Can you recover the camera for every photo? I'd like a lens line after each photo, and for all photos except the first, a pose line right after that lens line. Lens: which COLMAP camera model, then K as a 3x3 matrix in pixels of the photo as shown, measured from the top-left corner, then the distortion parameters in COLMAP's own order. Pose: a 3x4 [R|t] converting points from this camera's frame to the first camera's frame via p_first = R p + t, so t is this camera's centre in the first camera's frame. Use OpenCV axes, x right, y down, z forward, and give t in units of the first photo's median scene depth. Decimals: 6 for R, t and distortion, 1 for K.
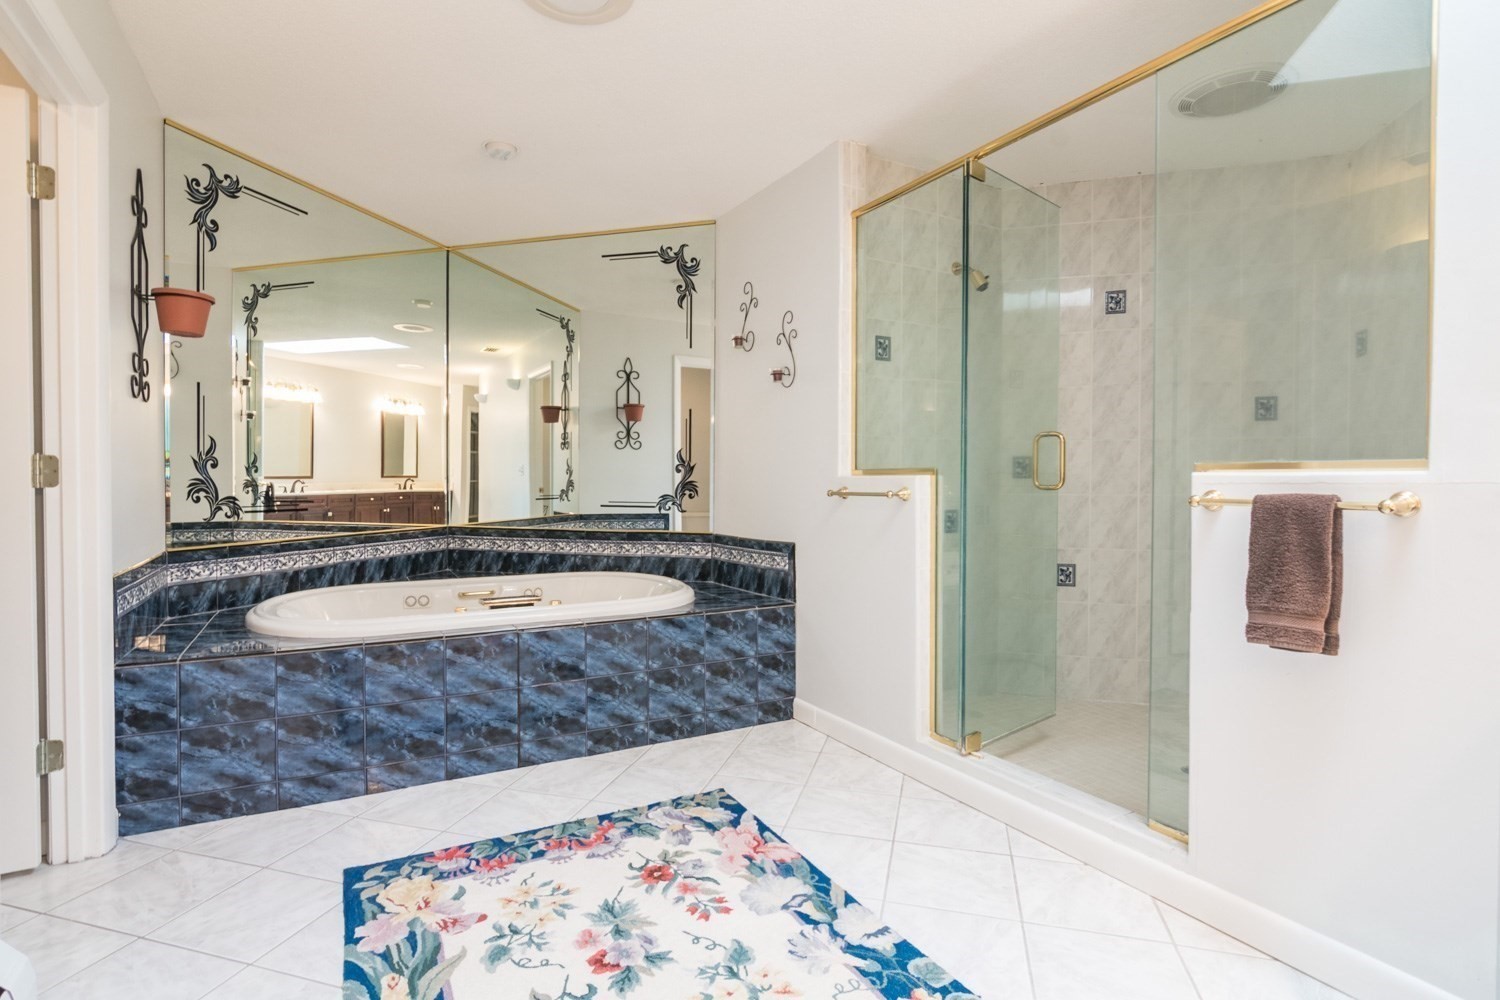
lens RADIAL K [[733.5, 0, 744.2], [0, 733.5, 503.2], [0, 0, 1]] dist [-0.008318, -0.002045]
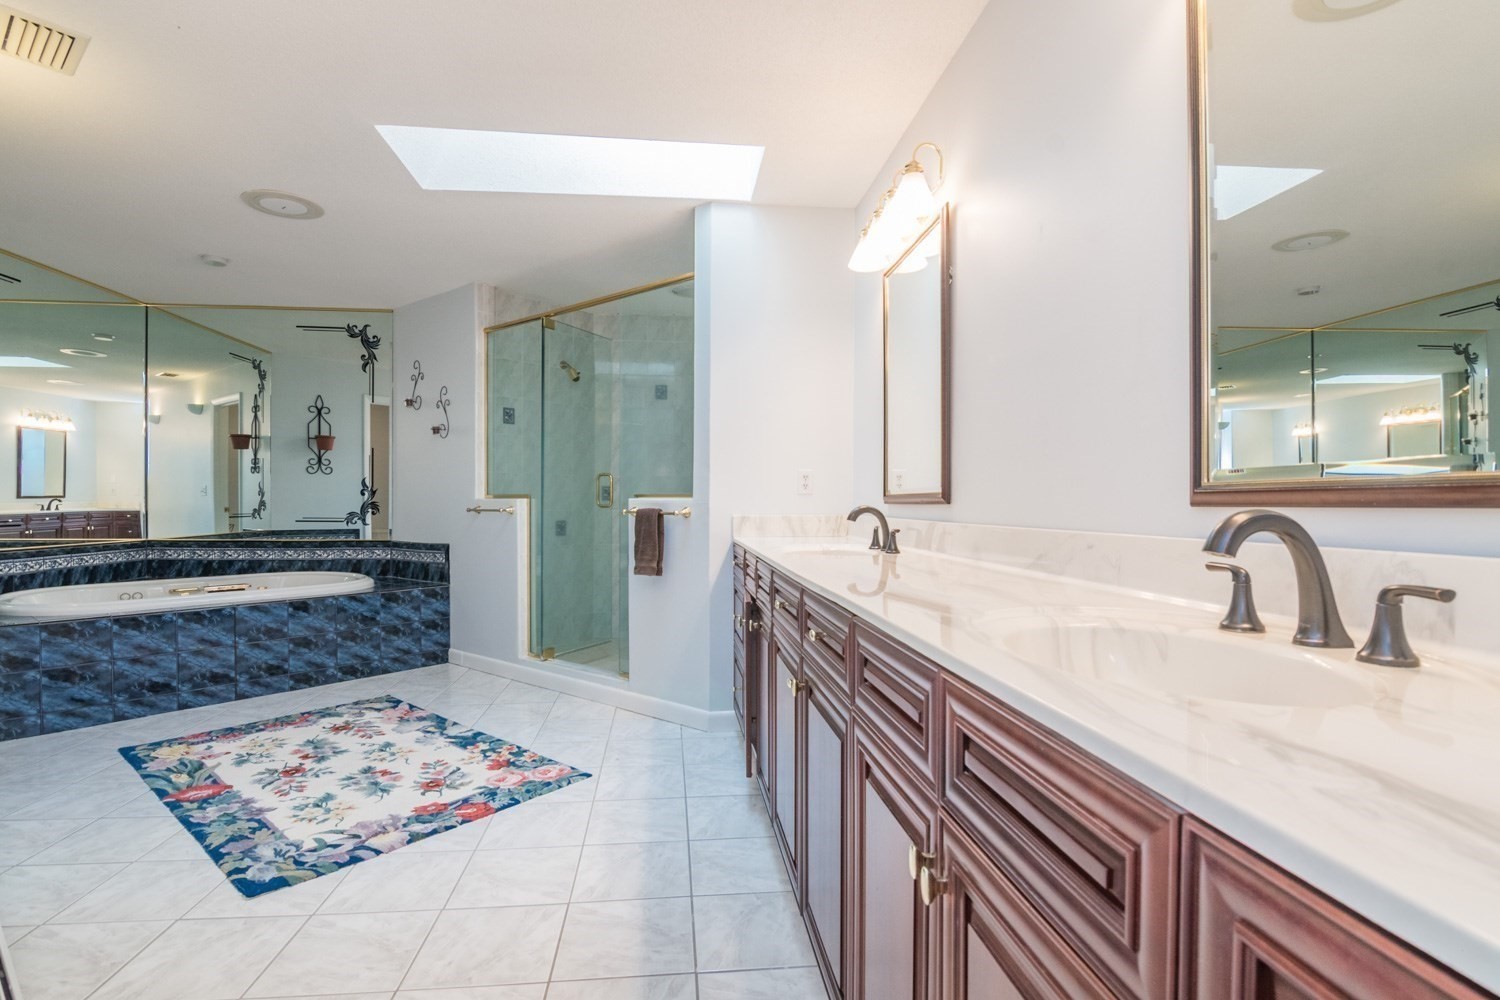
lens RADIAL K [[733.5, 0, 744.3], [0, 733.5, 514.3], [0, 0, 1]] dist [-0.008318, -0.002045]
pose [[0.931984, -0.005140, 0.362462, 0.091731], [0.009636, 0.999897, -0.010597, 0.016270], [-0.362371, 0.013369, 0.931938, -0.607902]]
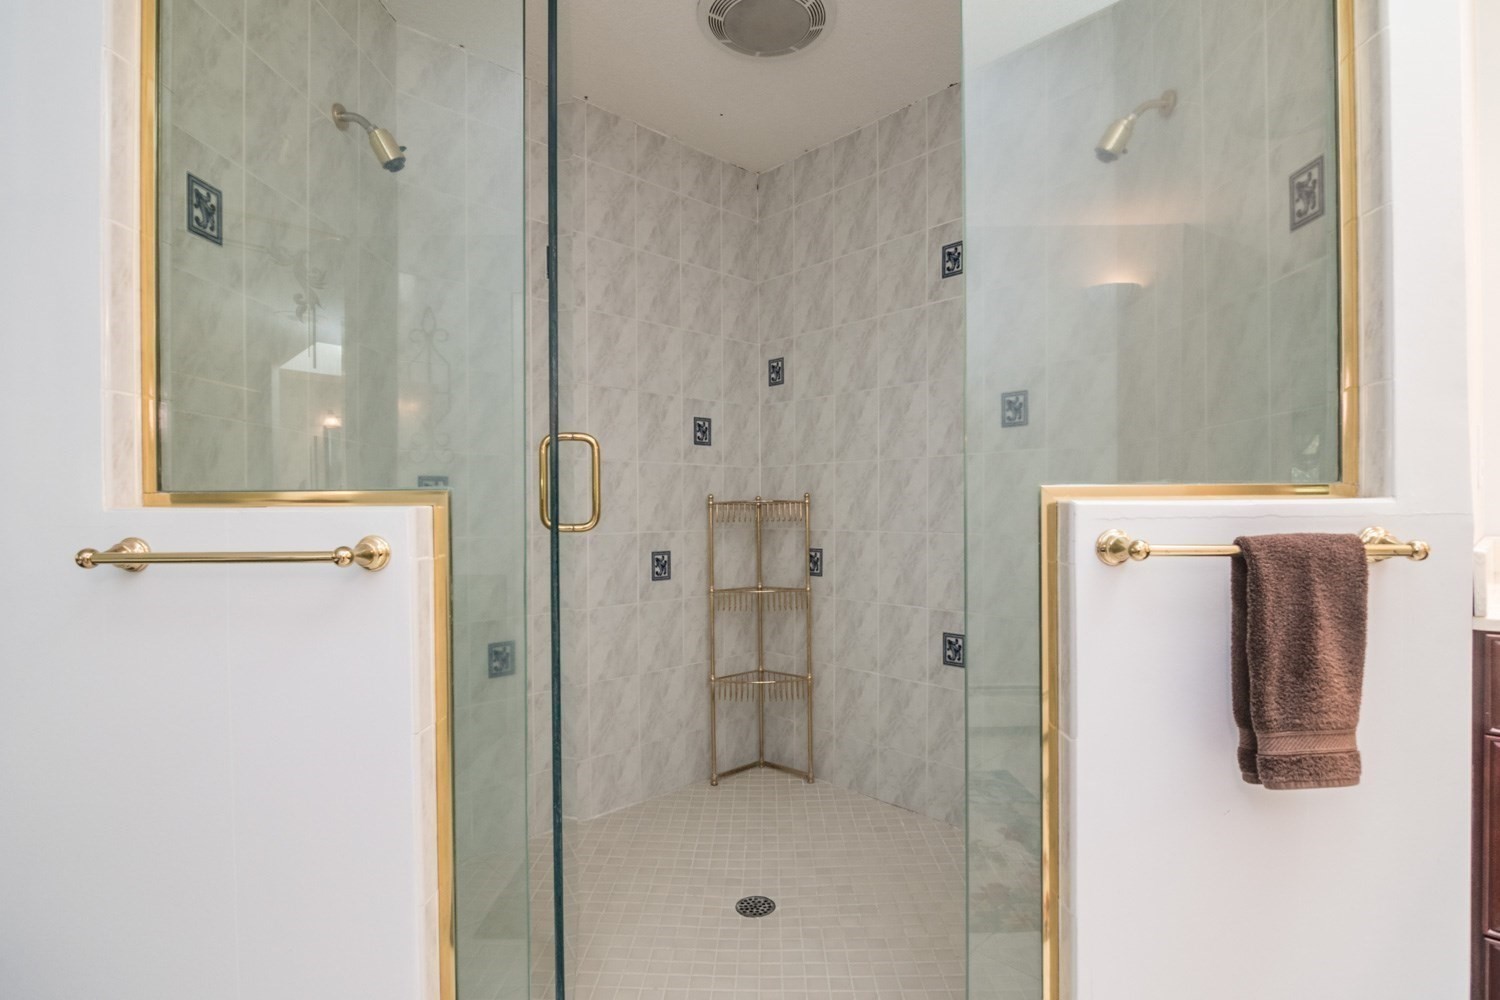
lens RADIAL K [[733.5, 0, 730.0], [0, 733.5, 521.9], [0, 0, 1]] dist [-0.008318, -0.002045]
pose [[0.523061, -0.014708, 0.852169, -0.015095], [0.034443, 0.999399, -0.003892, -0.017529], [-0.851599, 0.031387, 0.523253, 0.523882]]
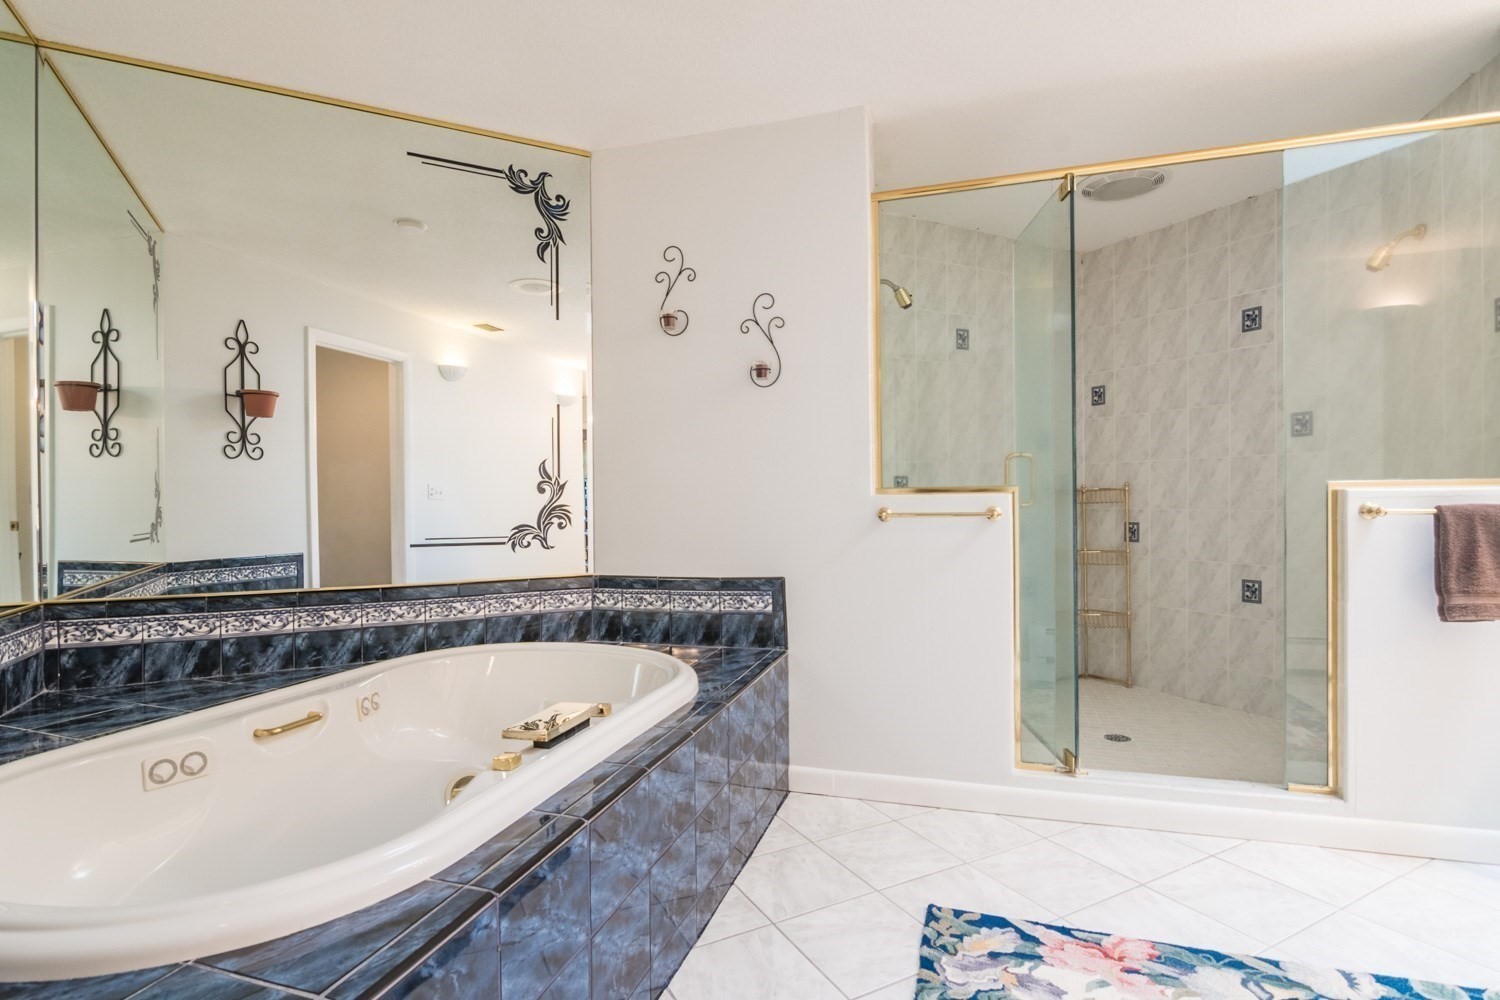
lens RADIAL K [[733.5, 0, 725.6], [0, 733.5, 513.0], [0, 0, 1]] dist [-0.008318, -0.002045]
pose [[0.735129, -0.019562, 0.677645, -0.549867], [0.032918, 0.999435, -0.006859, -0.014915], [-0.677128, 0.027349, 0.735357, 0.456356]]
